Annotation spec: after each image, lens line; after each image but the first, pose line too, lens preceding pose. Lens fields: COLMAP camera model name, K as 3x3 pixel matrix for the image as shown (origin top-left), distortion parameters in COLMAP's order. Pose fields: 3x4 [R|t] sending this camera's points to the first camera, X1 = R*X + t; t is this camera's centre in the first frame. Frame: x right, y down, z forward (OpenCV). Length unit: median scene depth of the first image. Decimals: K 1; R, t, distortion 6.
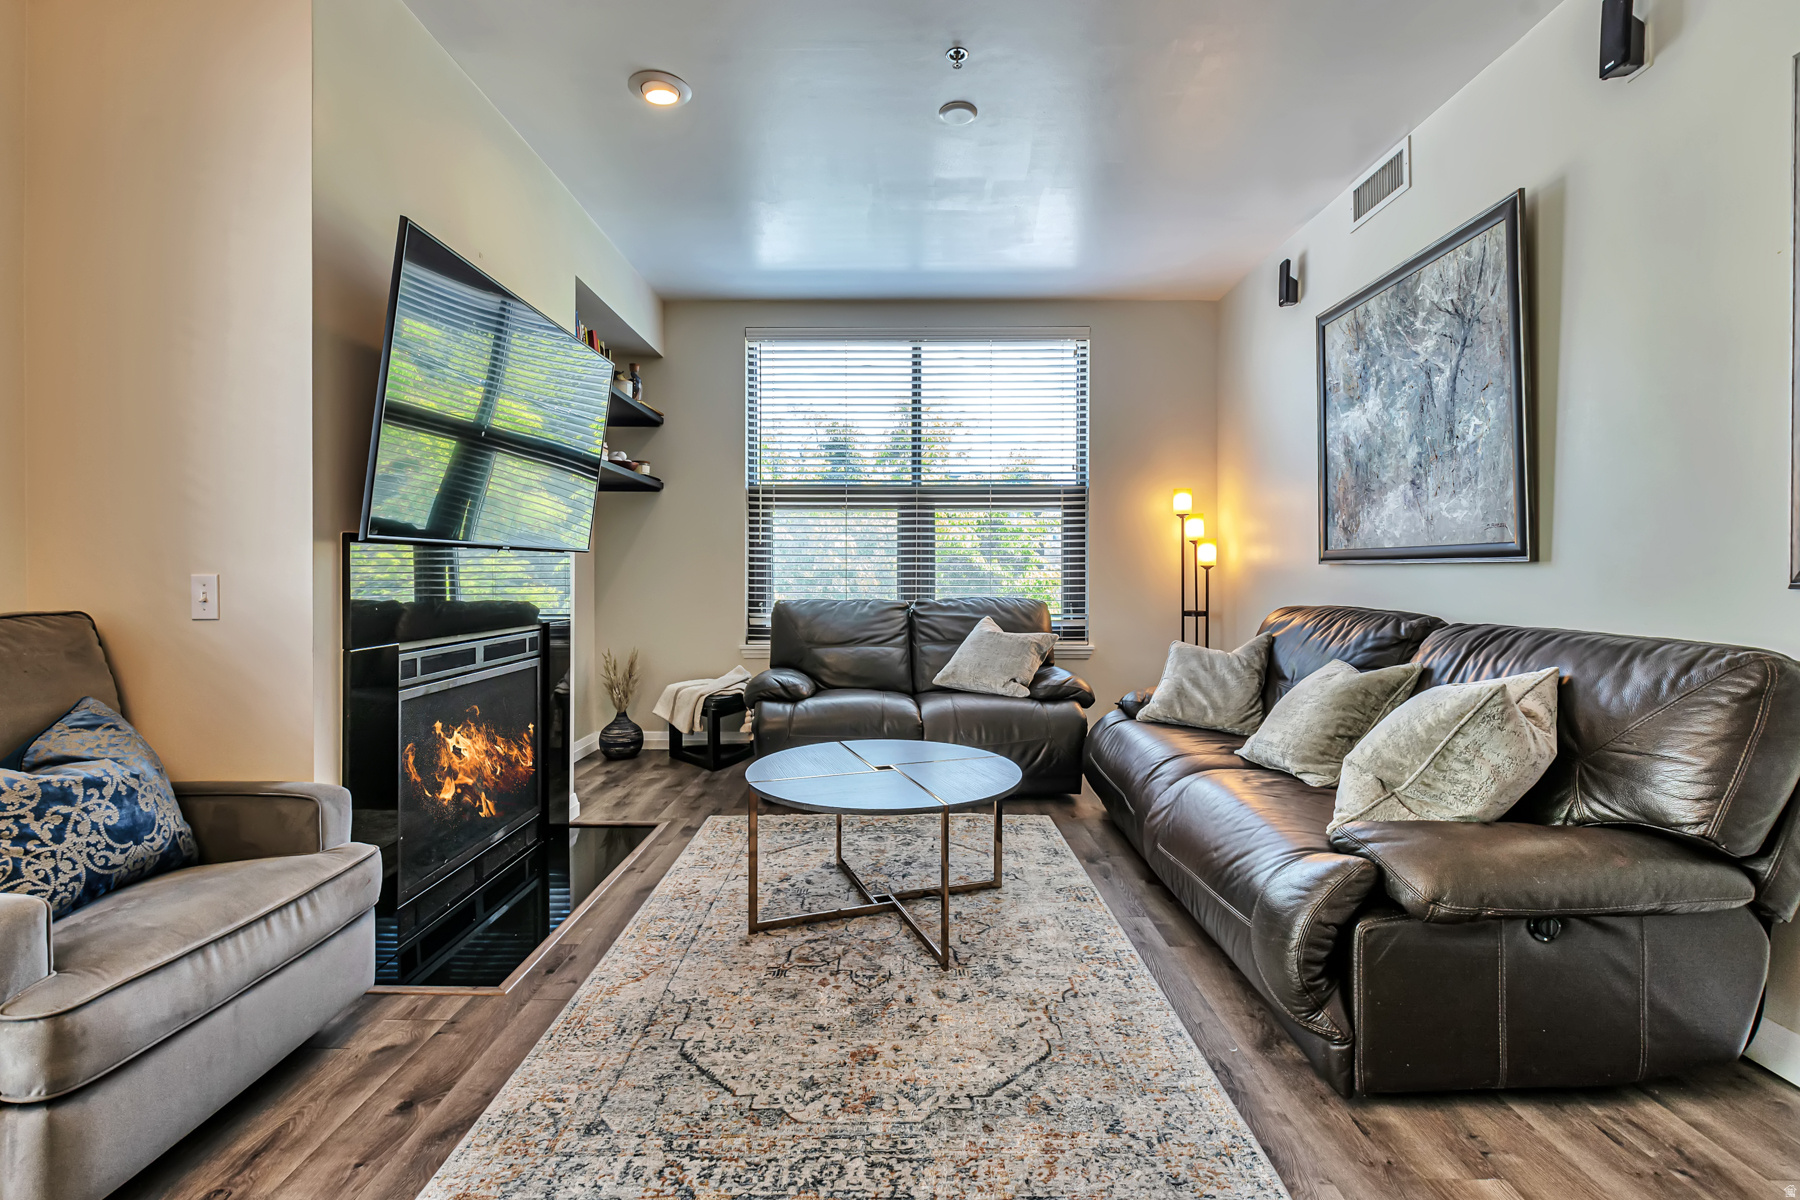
lens RADIAL K [[807.5, 0, 904.0], [0, 807.5, 570.4], [0, 0, 1]] dist [0.000655, 0.000373]
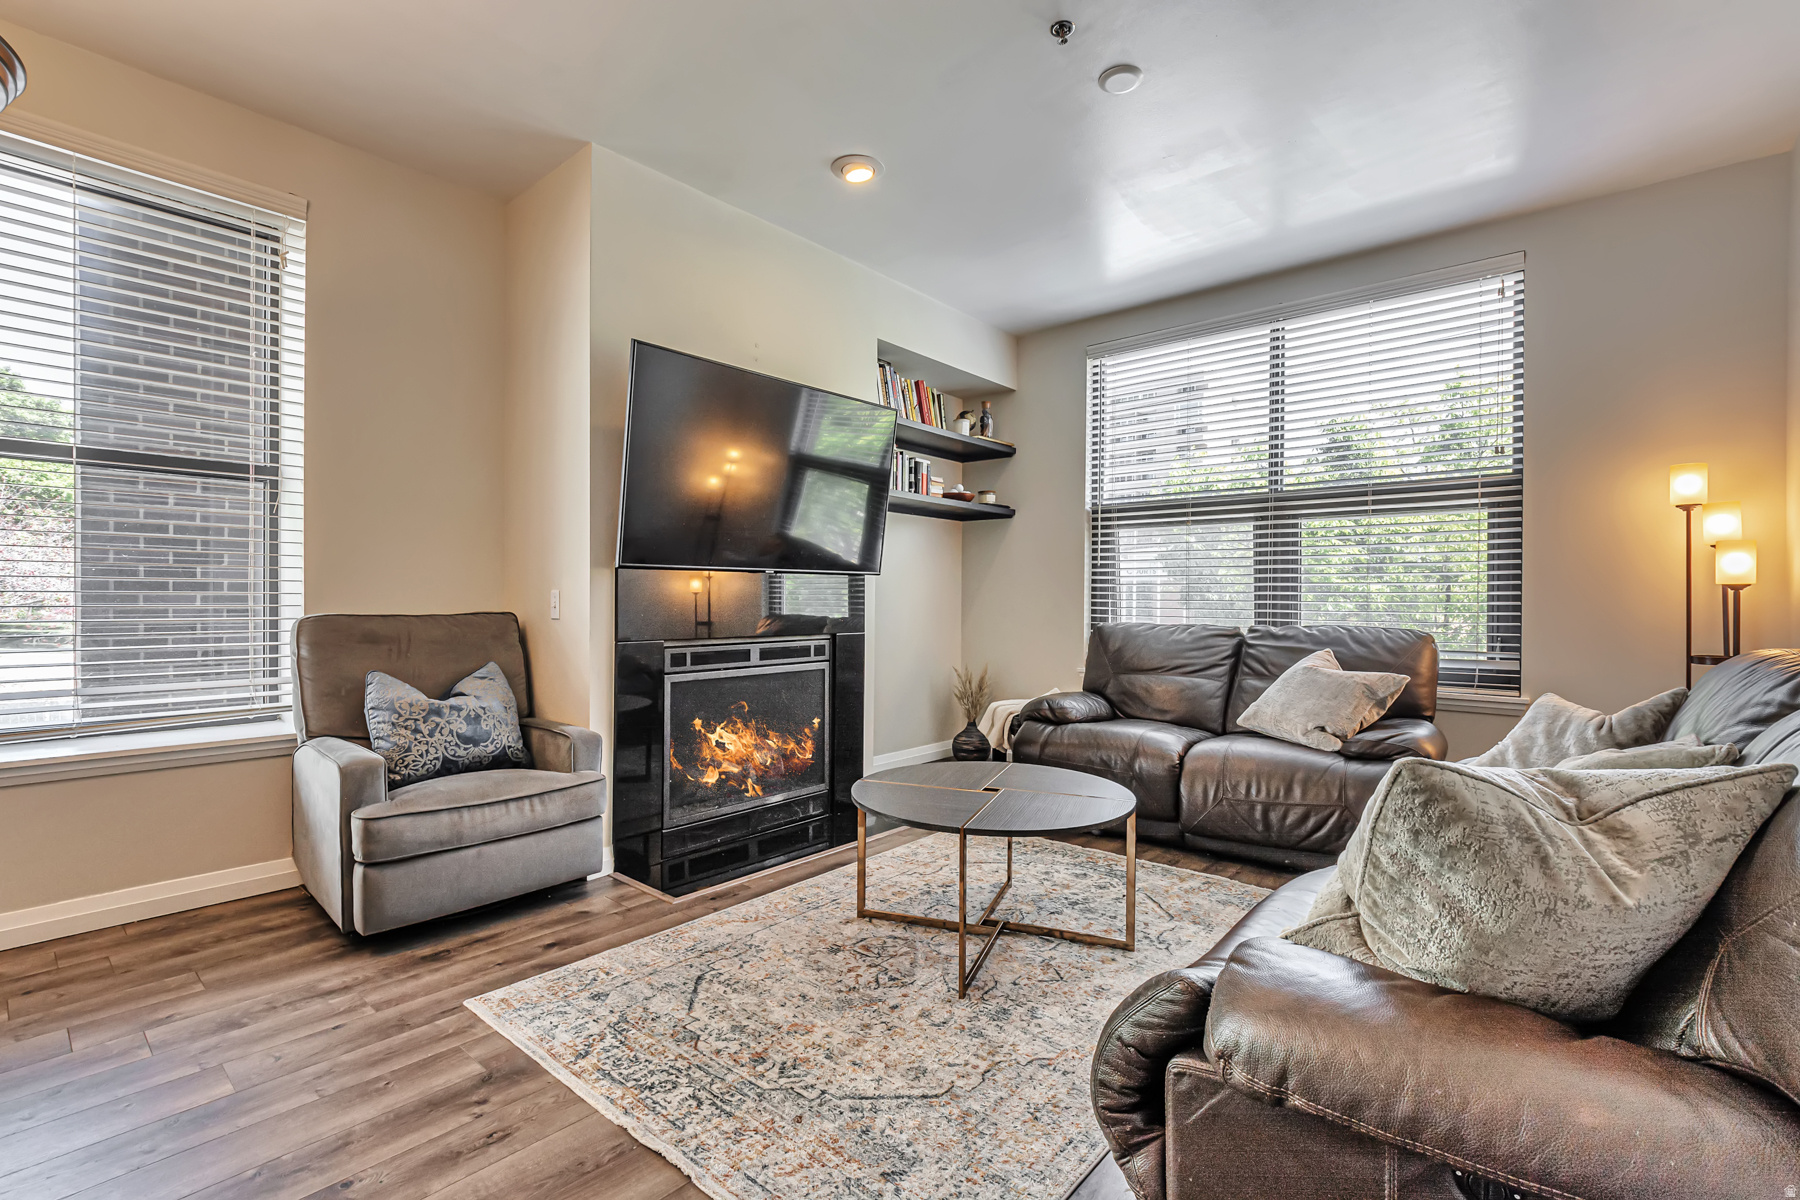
lens RADIAL K [[822.2, 0, 897.7], [0, 822.2, 592.8], [0, 0, 1]] dist [0.004038, -0.001031]
pose [[0.753811, 0.000216, -0.657091, 0.480150], [-0.003627, 0.999986, -0.003832, 0.008746], [0.657081, 0.005272, 0.753802, 0.150037]]
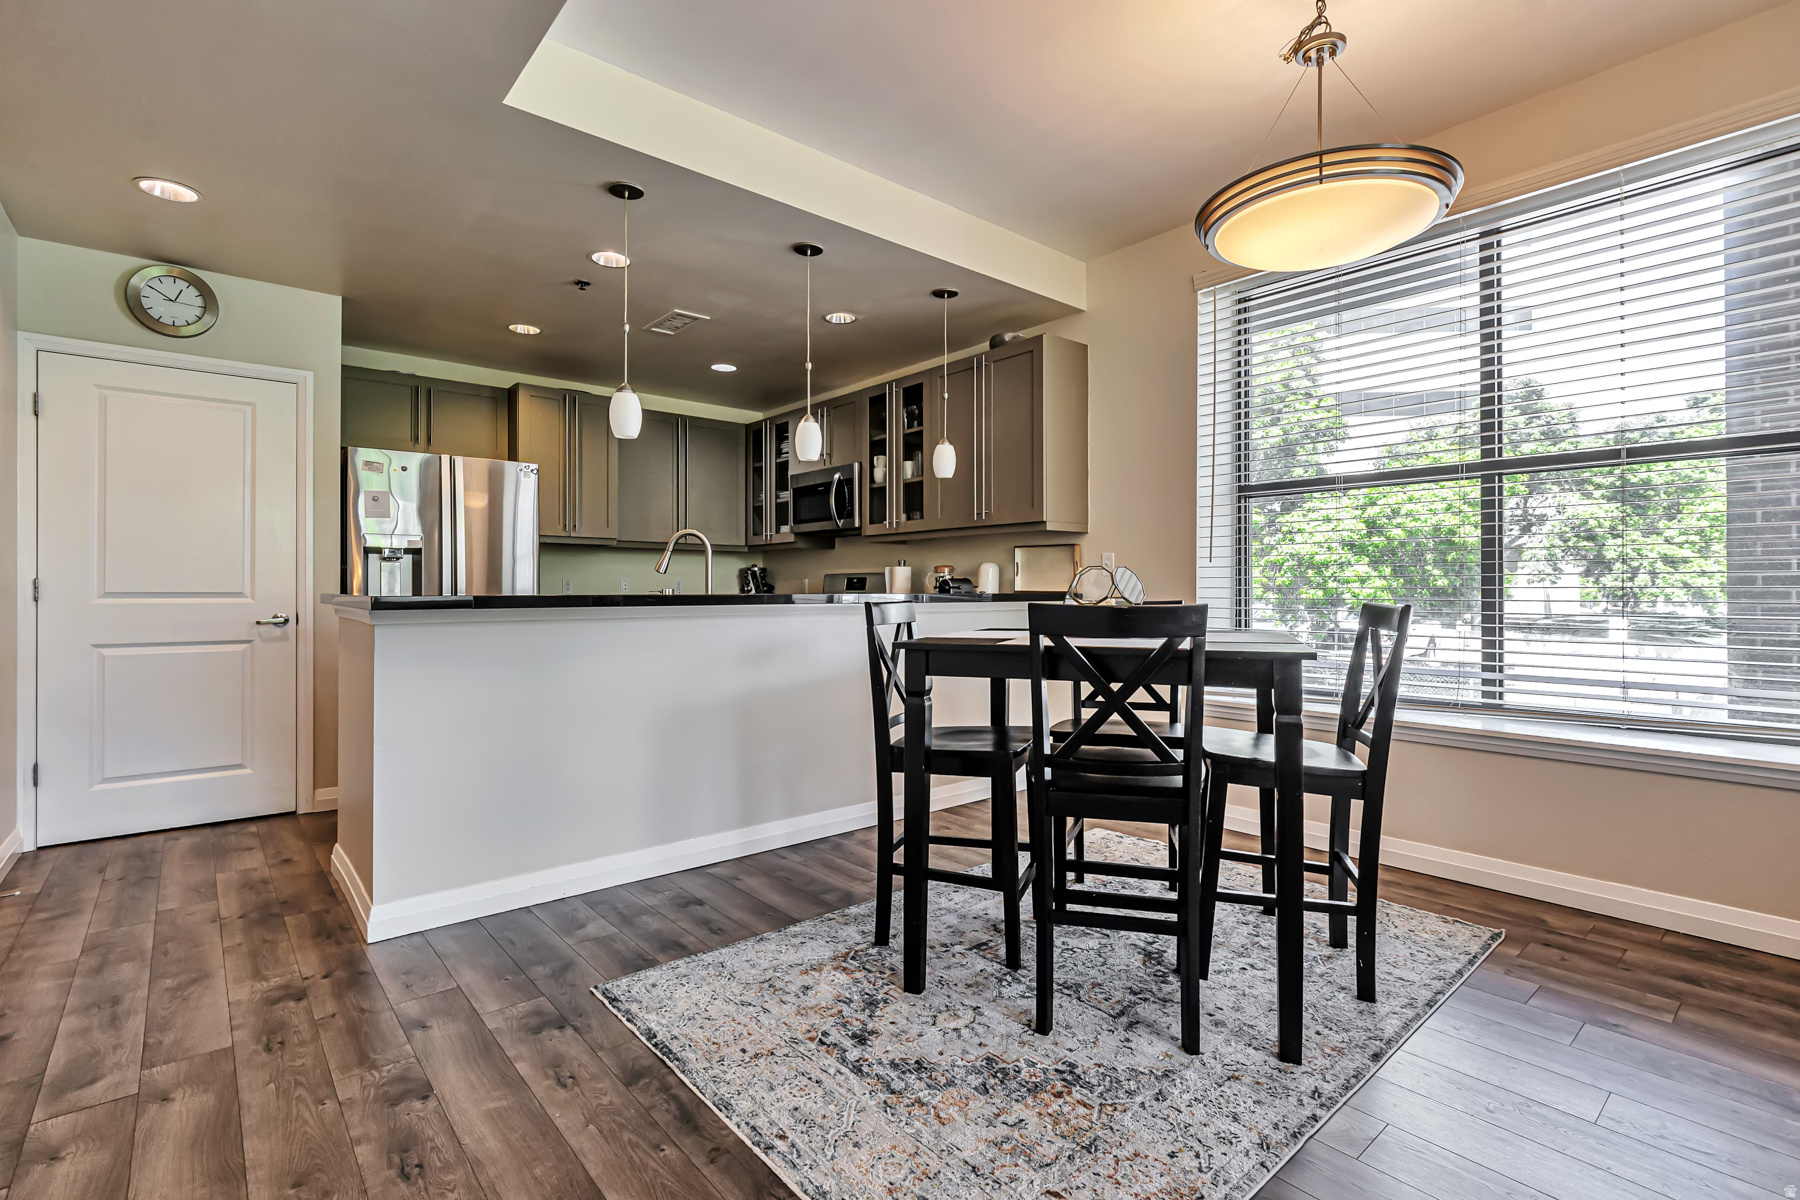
lens RADIAL K [[822.2, 0, 897.7], [0, 822.2, 592.8], [0, 0, 1]] dist [0.004038, -0.001031]
pose [[-0.762489, -0.000279, -0.647001, 0.437209], [0.000821, 0.999999, -0.001399, 0.014721], [0.647001, -0.001597, -0.762488, 0.409933]]
